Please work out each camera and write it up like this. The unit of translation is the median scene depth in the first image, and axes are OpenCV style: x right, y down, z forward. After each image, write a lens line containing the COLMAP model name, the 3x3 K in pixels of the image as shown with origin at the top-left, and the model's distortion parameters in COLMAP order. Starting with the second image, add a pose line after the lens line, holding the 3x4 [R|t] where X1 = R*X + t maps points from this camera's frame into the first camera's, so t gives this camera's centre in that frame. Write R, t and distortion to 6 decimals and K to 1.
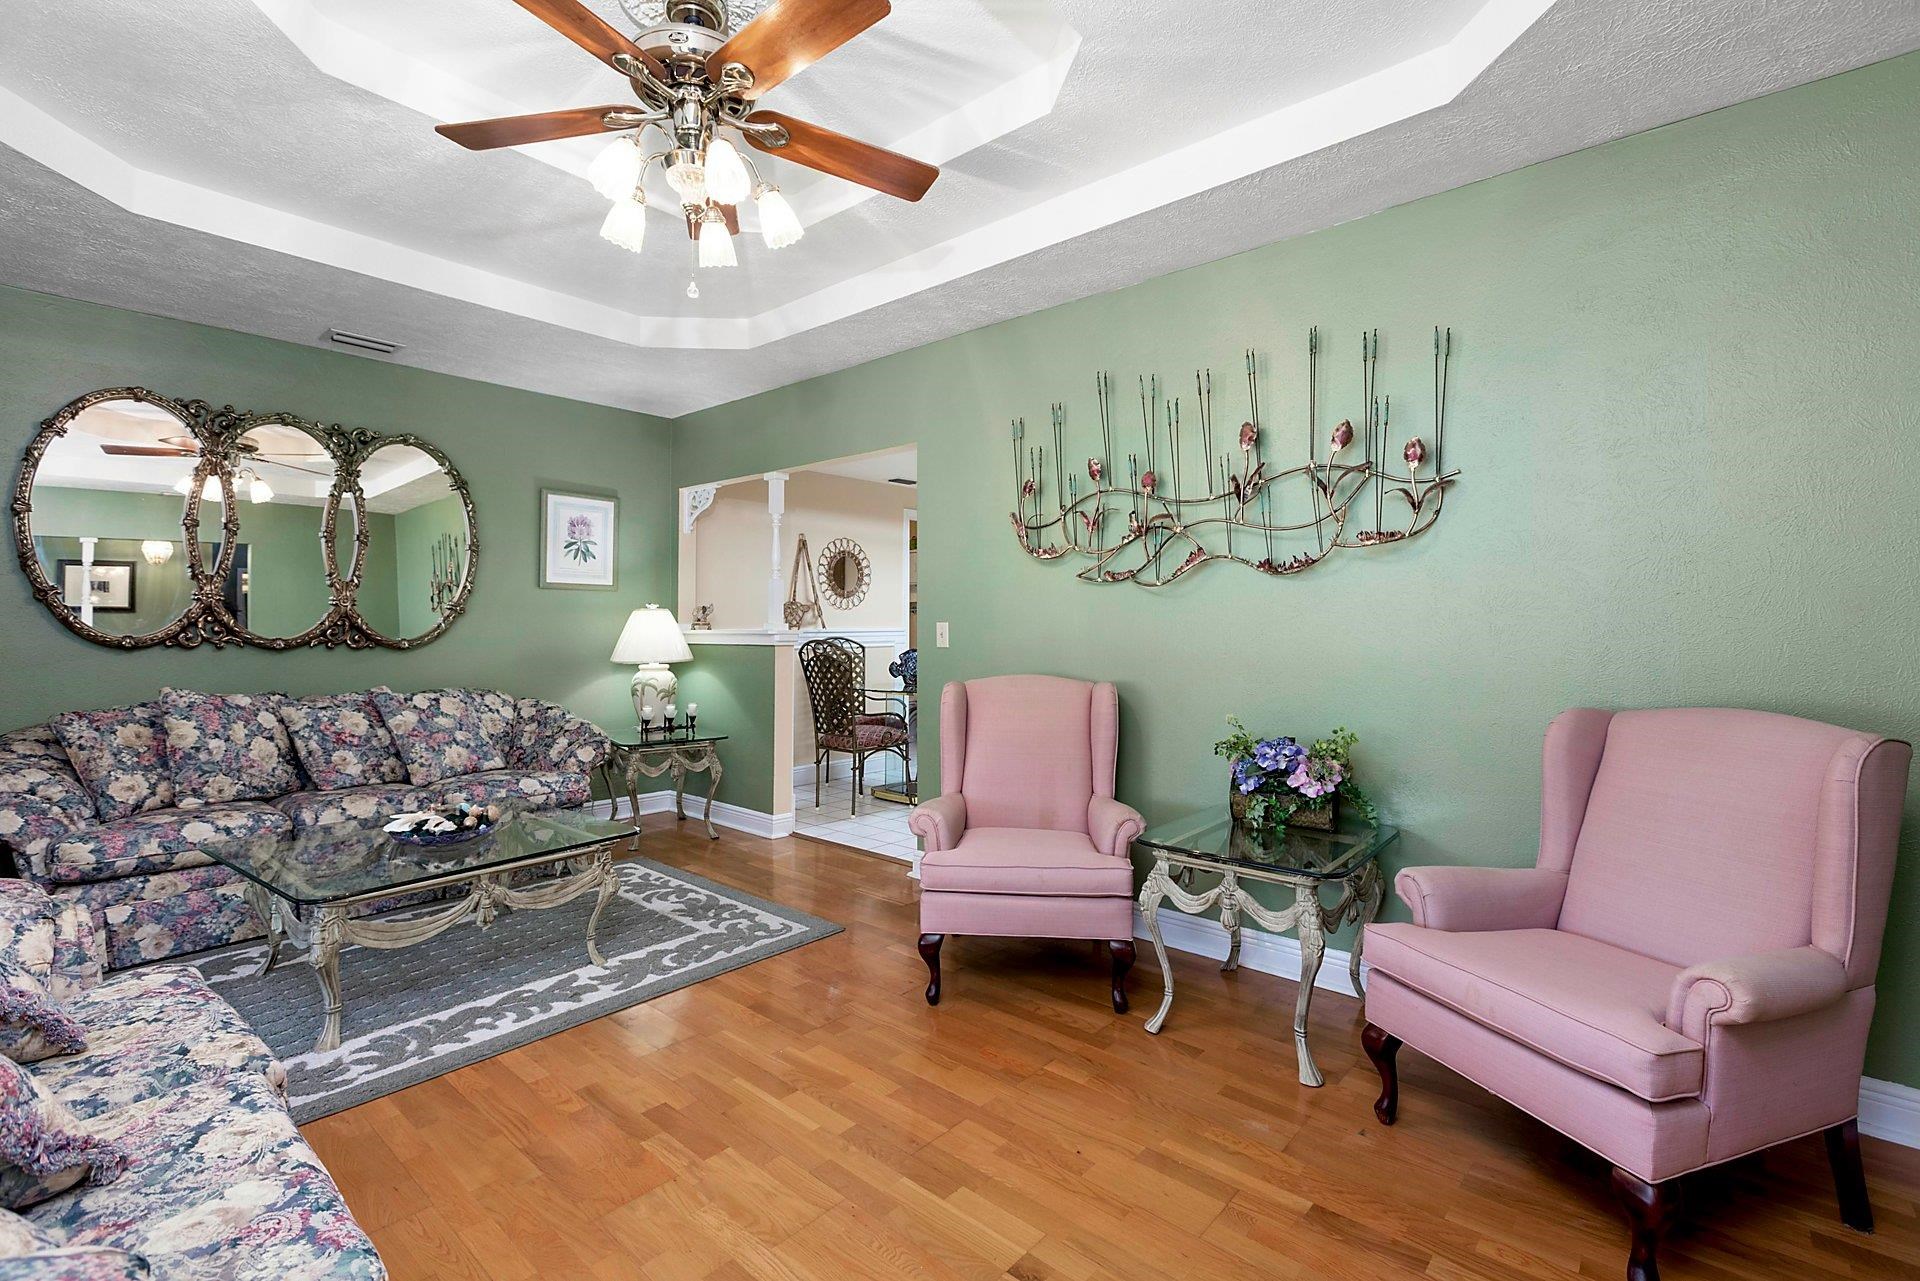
lens RADIAL K [[853.7, 0, 960.6], [0, 853.7, 635.8], [0, 0, 1]] dist [0.002195, -0.000158]
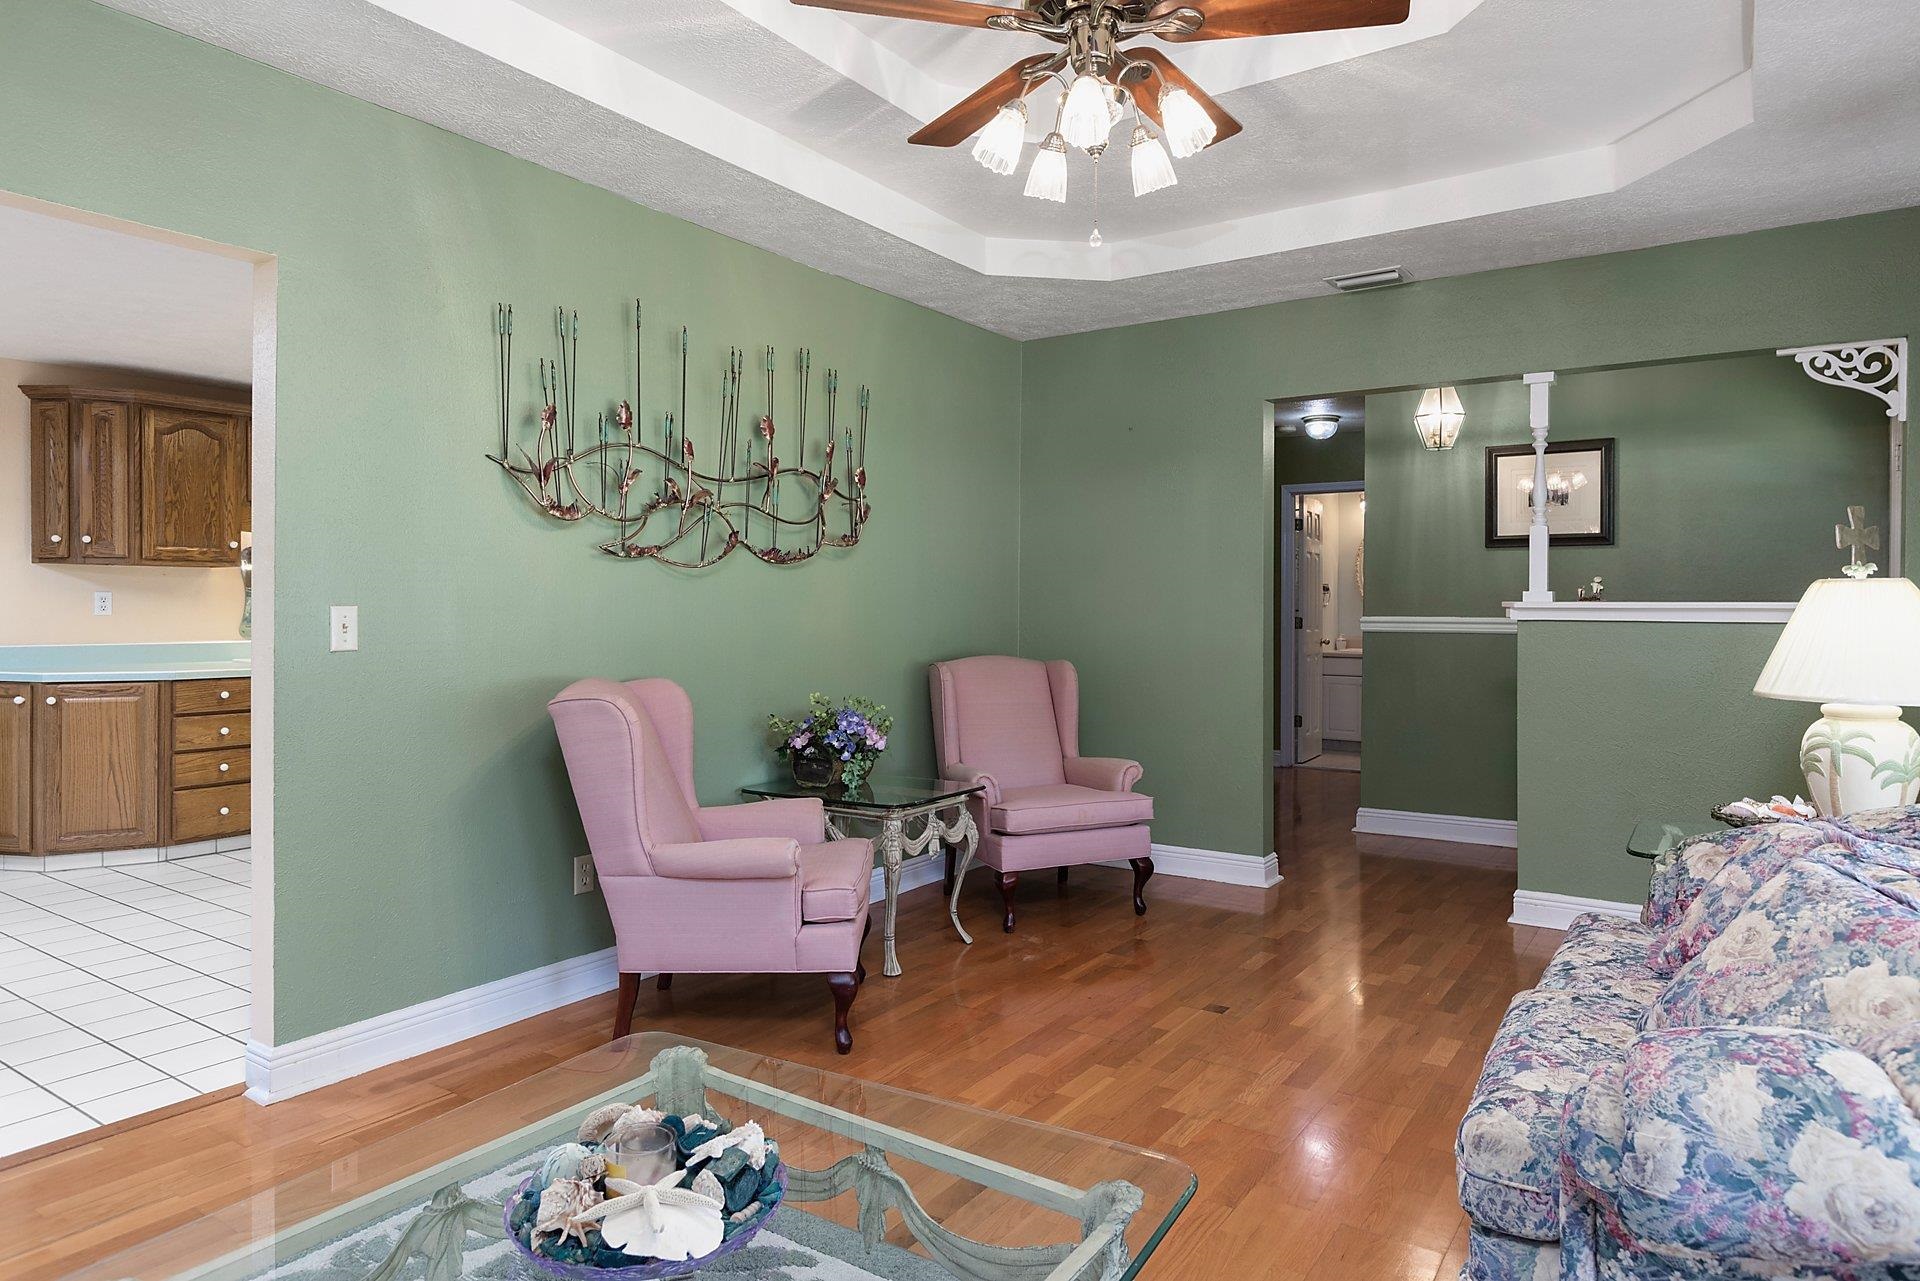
lens RADIAL K [[1137.4, 0, 956.5], [0, 1137.4, 627.8], [0, 0, 1]] dist [-0.003563, 0.000522]
pose [[-0.109272, -0.016202, 0.993880, -1.029475], [0.008768, 0.999813, 0.017263, -0.012528], [-0.993973, 0.010600, -0.109109, 0.883897]]
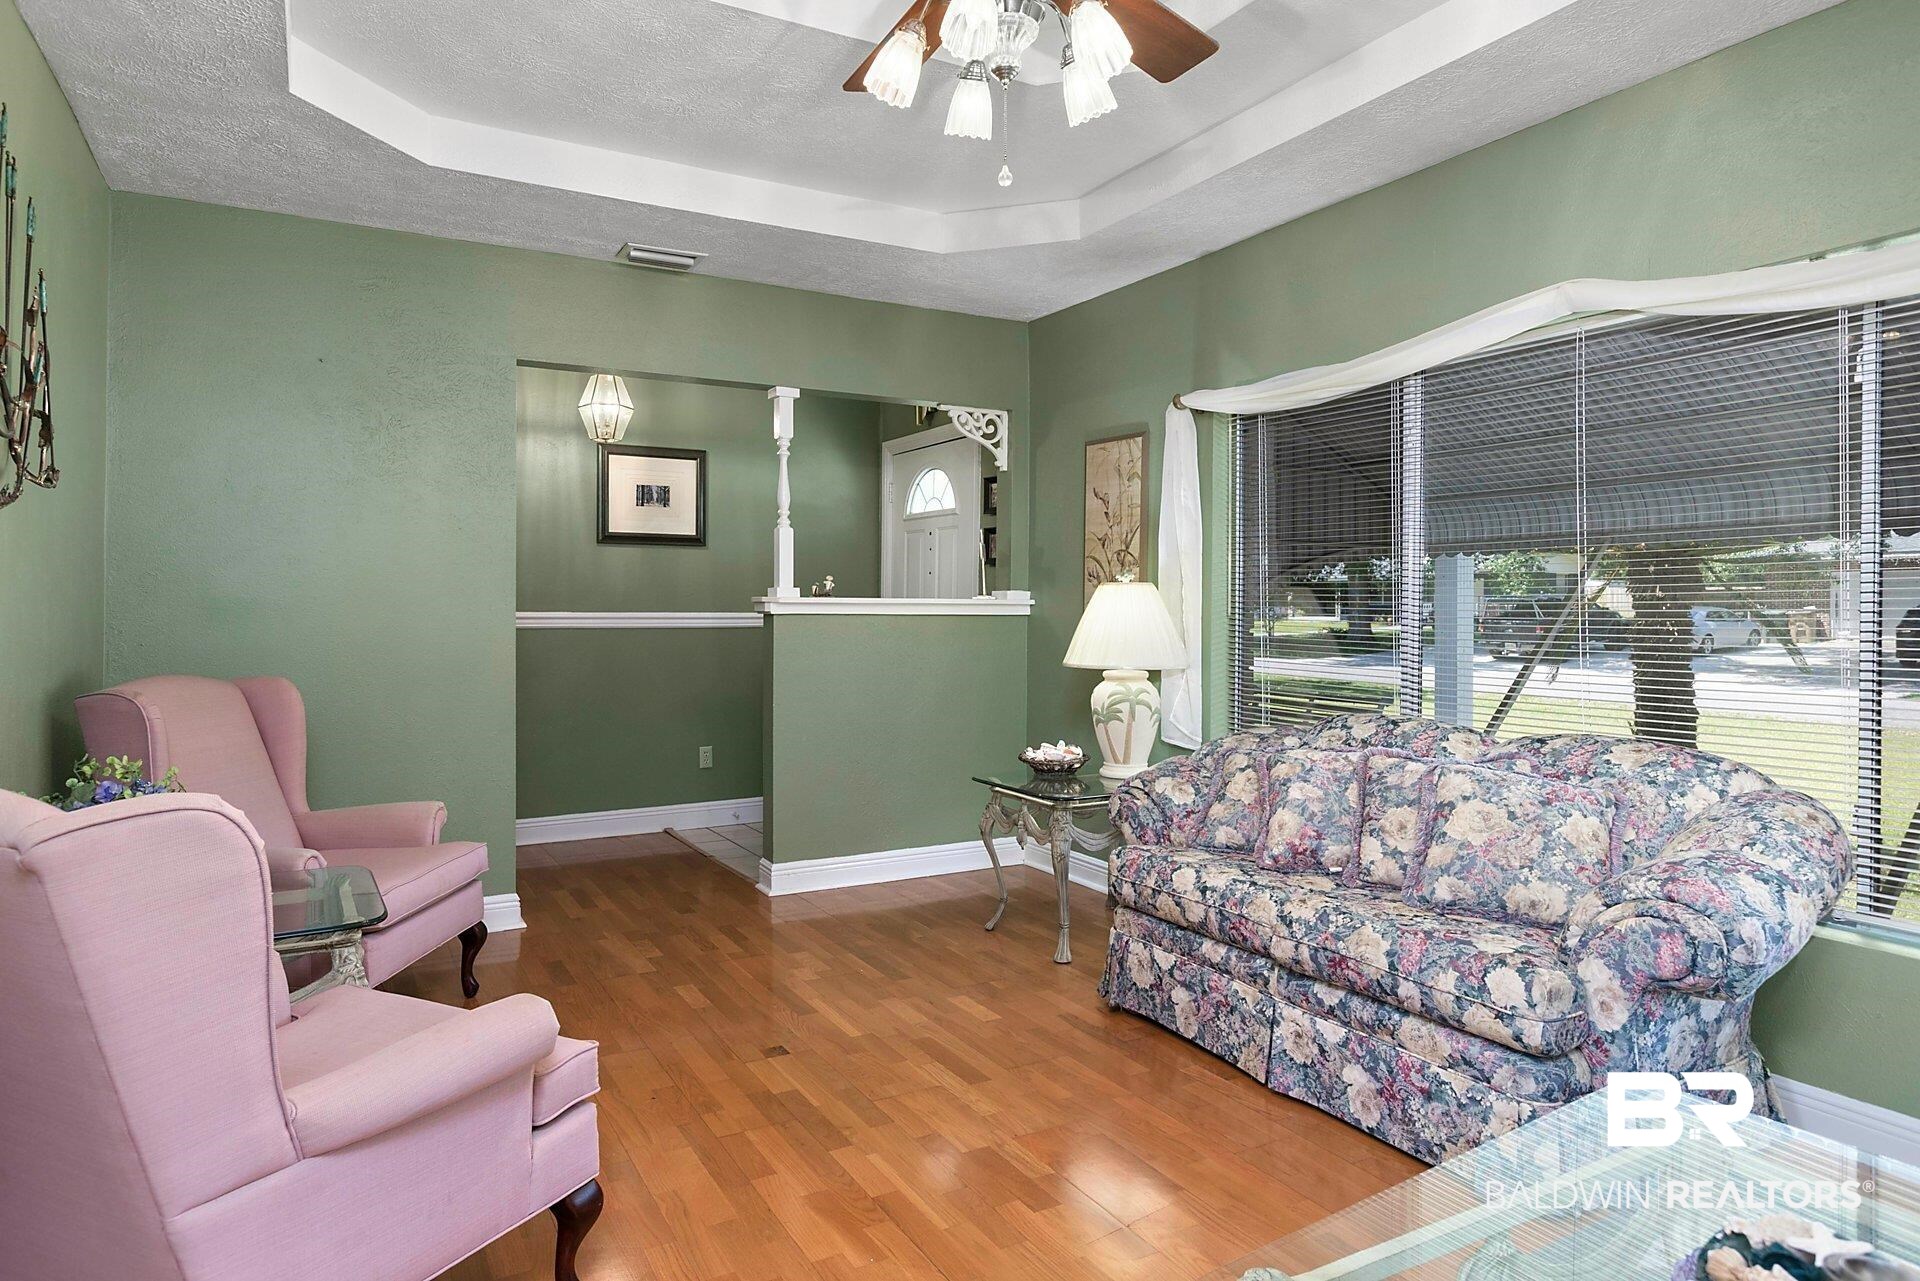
lens RADIAL K [[1137.4, 0, 913.9], [0, 1137.4, 617.8], [0, 0, 1]] dist [-0.003563, 0.000522]
pose [[-0.934032, -0.004842, 0.357157, -0.423059], [0.002047, 0.999819, 0.018909, -0.014591], [-0.357184, 0.018393, -0.933853, 1.387786]]
